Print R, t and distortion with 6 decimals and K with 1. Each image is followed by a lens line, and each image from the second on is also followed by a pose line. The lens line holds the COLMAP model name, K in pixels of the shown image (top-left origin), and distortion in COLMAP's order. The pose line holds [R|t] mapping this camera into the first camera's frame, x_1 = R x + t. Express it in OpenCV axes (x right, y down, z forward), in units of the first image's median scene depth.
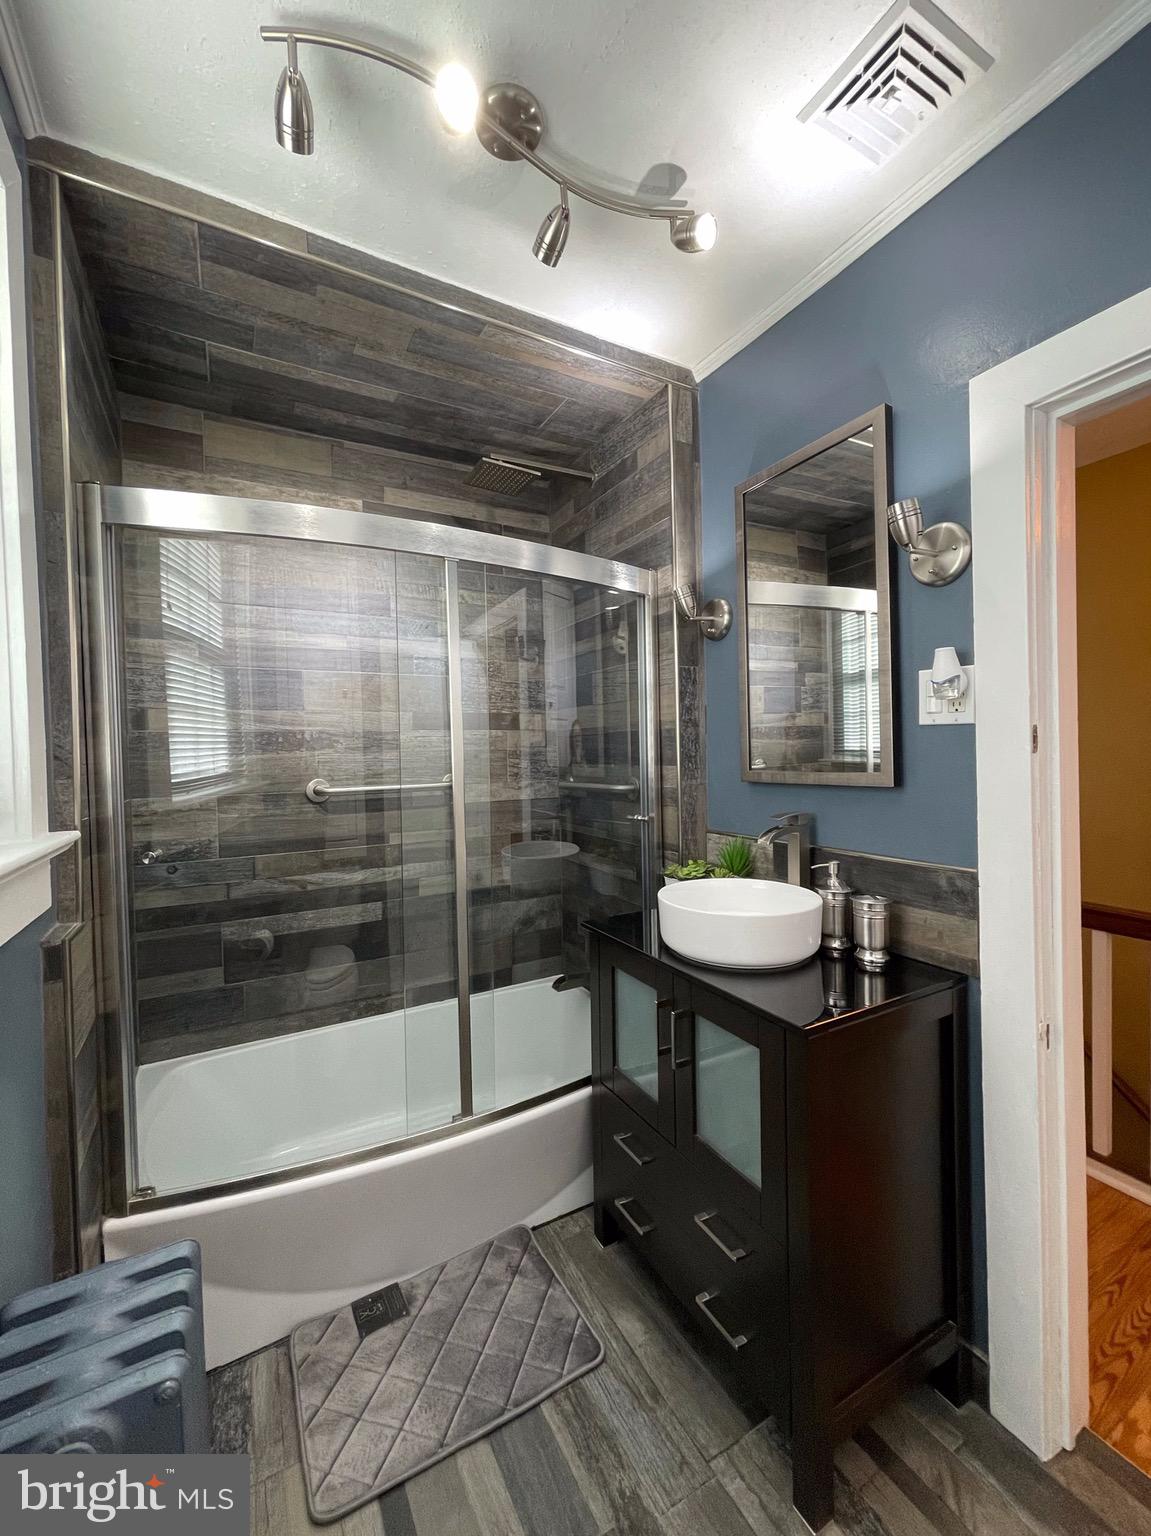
lens RADIAL K [[623.9, 0, 572.8], [0, 623.9, 769.5], [0, 0, 1]] dist [-0.000384, -0.000097]
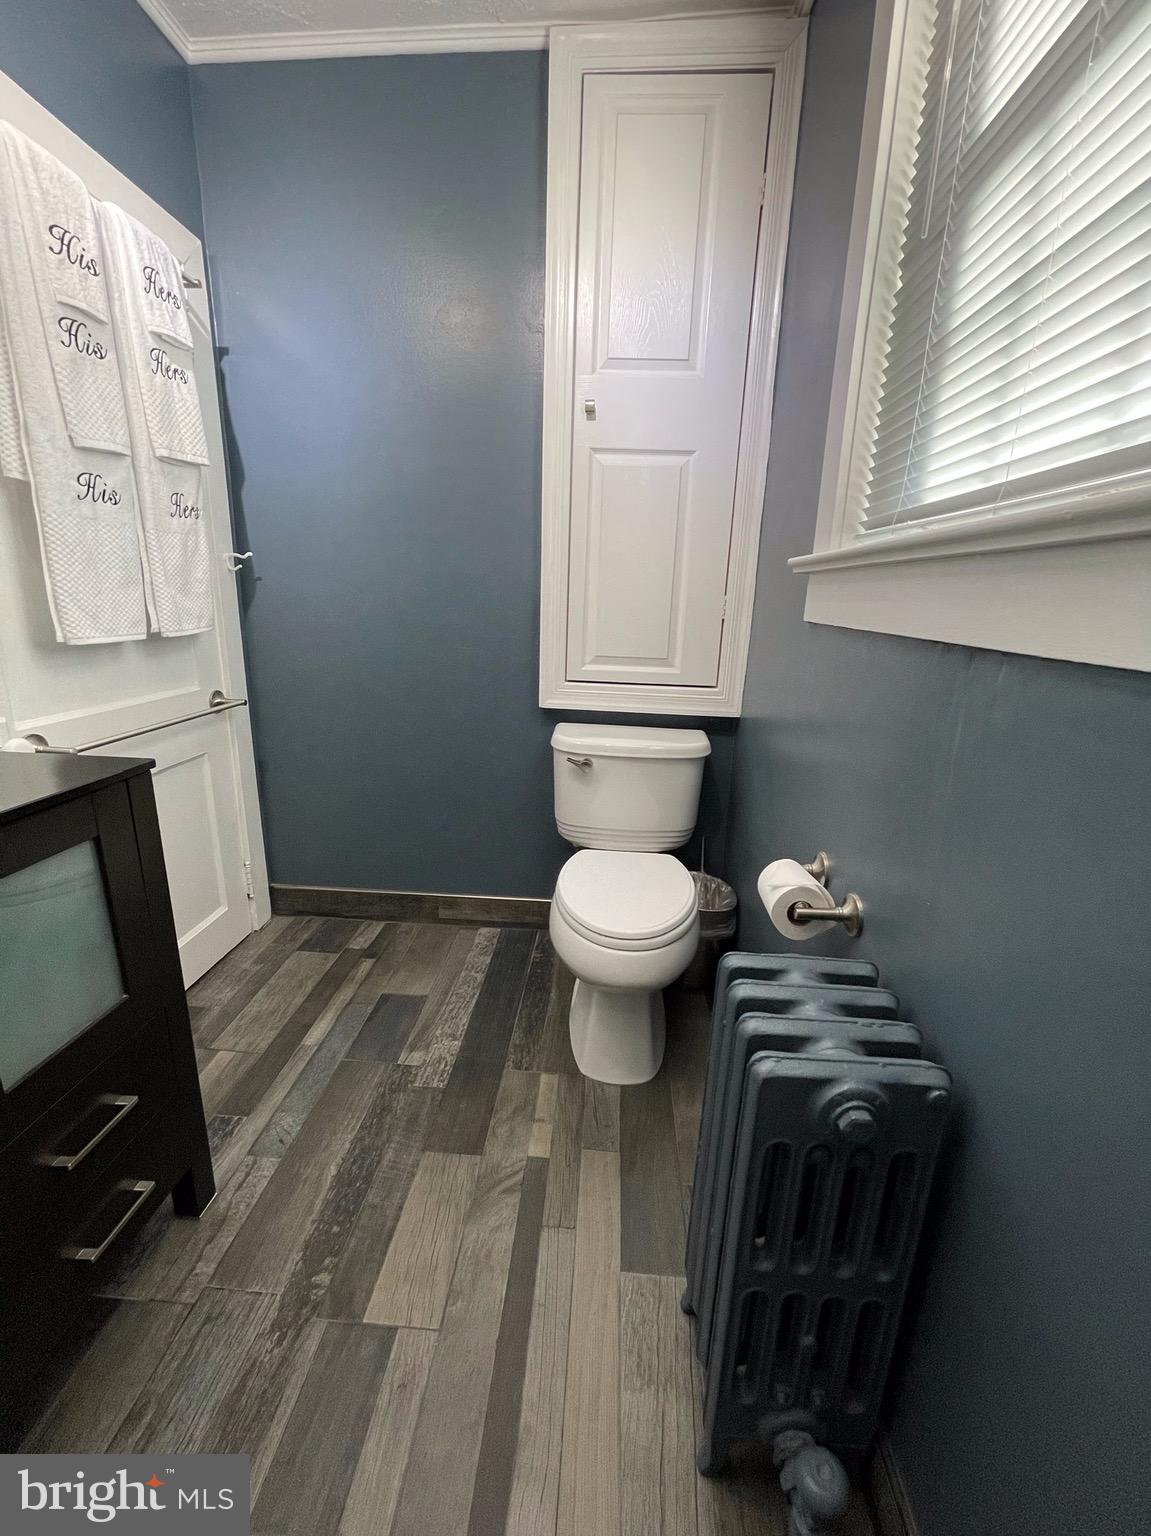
lens RADIAL K [[623.9, 0, 575.7], [0, 623.9, 764.0], [0, 0, 1]] dist [-0.000384, -0.000097]
pose [[-0.843717, -0.143255, 0.517319, -0.607007], [0.000644, 0.963460, 0.267850, 0.152114], [-0.536788, 0.226323, -0.812796, 1.309210]]
